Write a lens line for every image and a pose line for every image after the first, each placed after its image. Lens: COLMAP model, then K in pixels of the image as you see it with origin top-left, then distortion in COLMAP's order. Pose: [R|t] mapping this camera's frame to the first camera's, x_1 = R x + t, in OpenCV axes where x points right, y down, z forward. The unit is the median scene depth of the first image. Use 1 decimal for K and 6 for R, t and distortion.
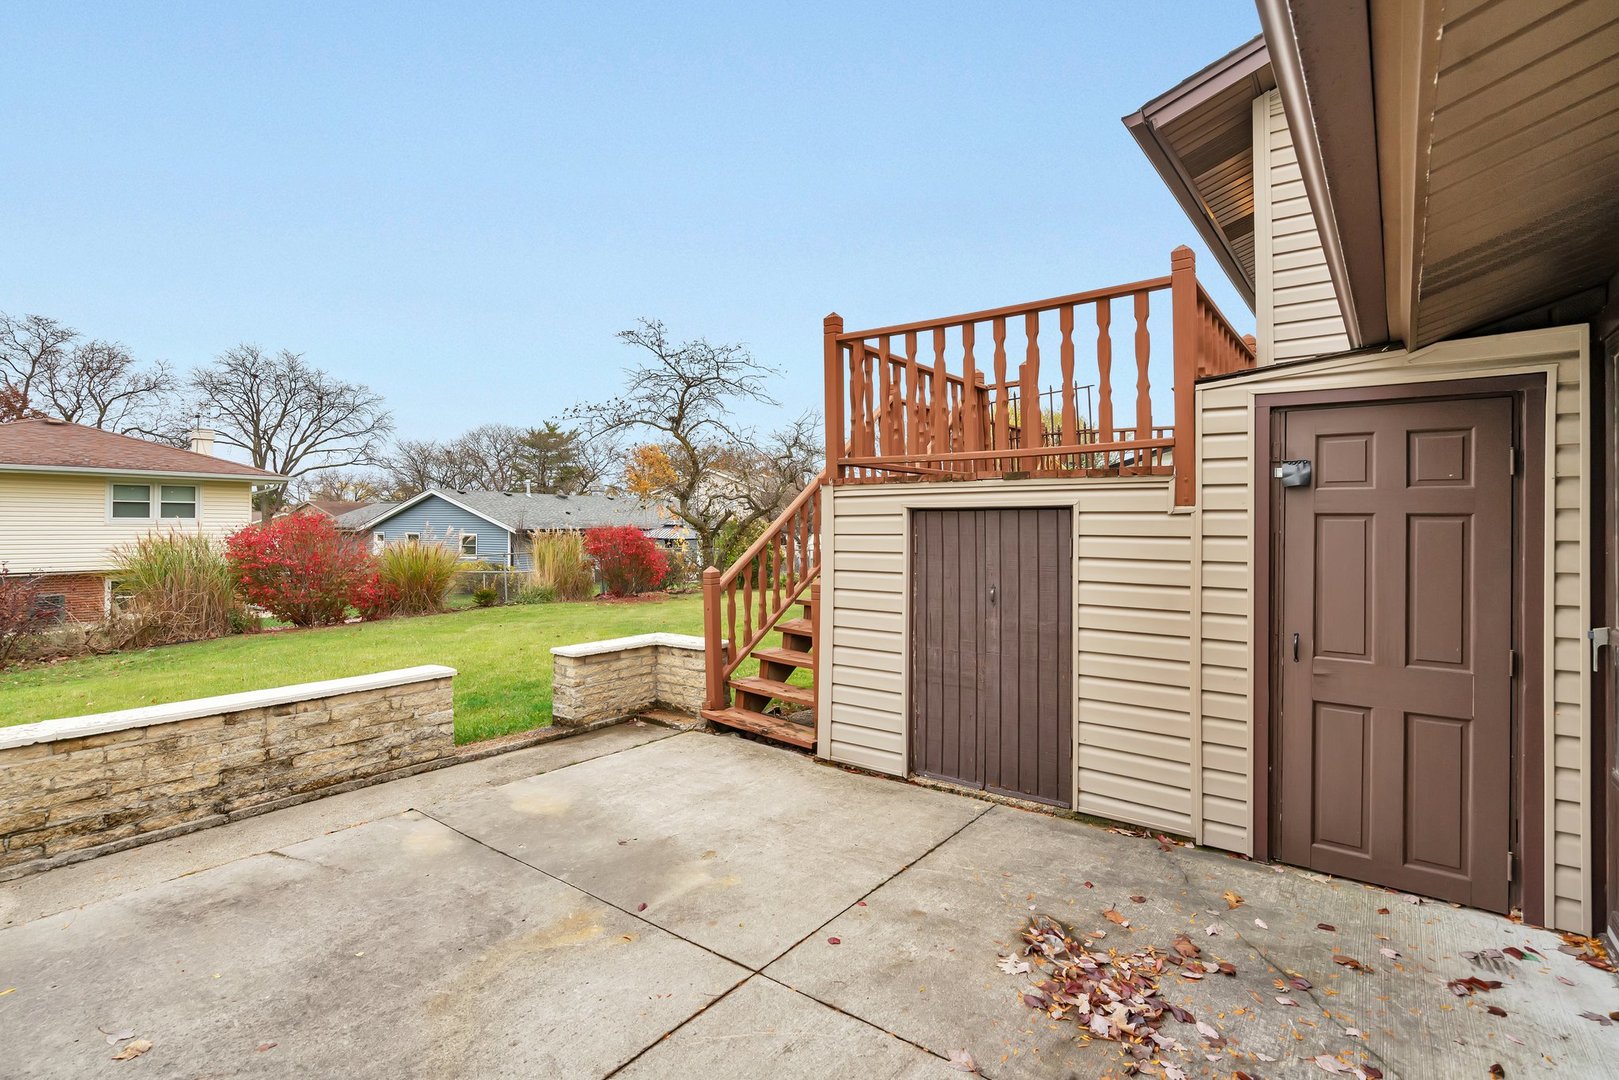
lens RADIAL K [[776.7, 0, 800.9], [0, 776.7, 518.2], [0, 0, 1]] dist [-0.005506, 0.003415]
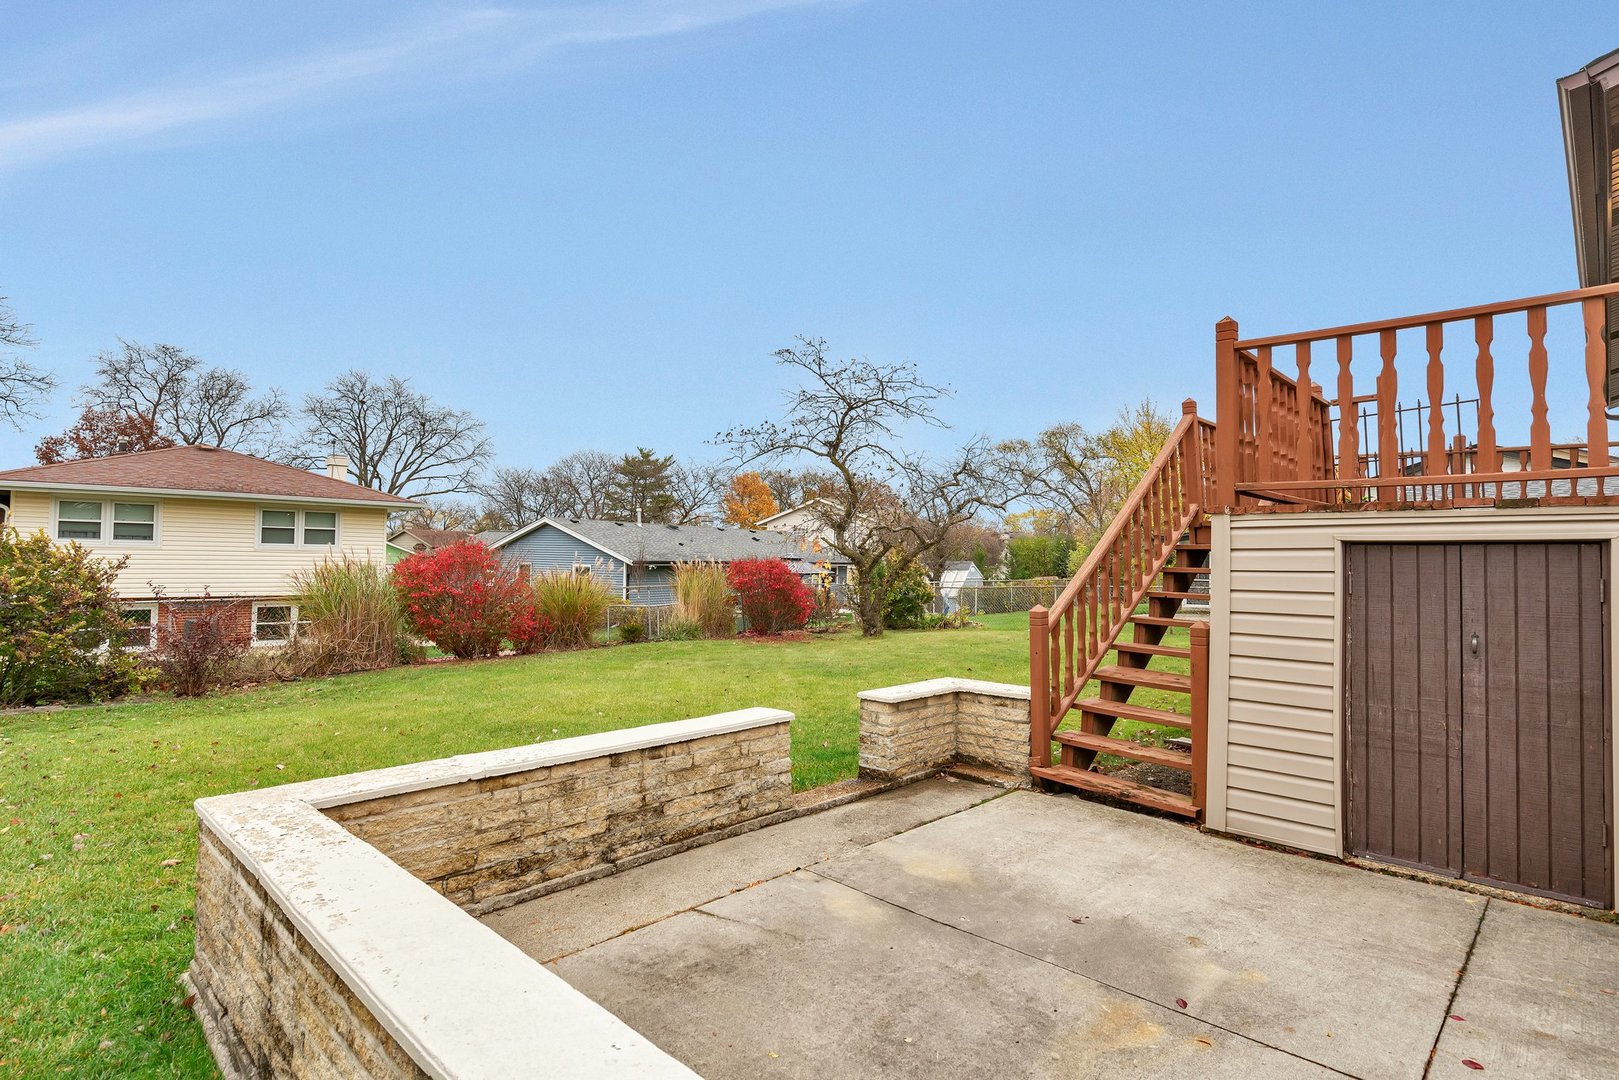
lens RADIAL K [[839.6, 0, 804.7], [0, 839.6, 540.4], [0, 0, 1]] dist [-0.010506, 0.006724]
pose [[0.994096, 0.010501, -0.107997, -0.262981], [-0.012013, 0.999839, -0.013365, 0.004121], [0.107839, 0.014583, 0.994061, 0.015174]]
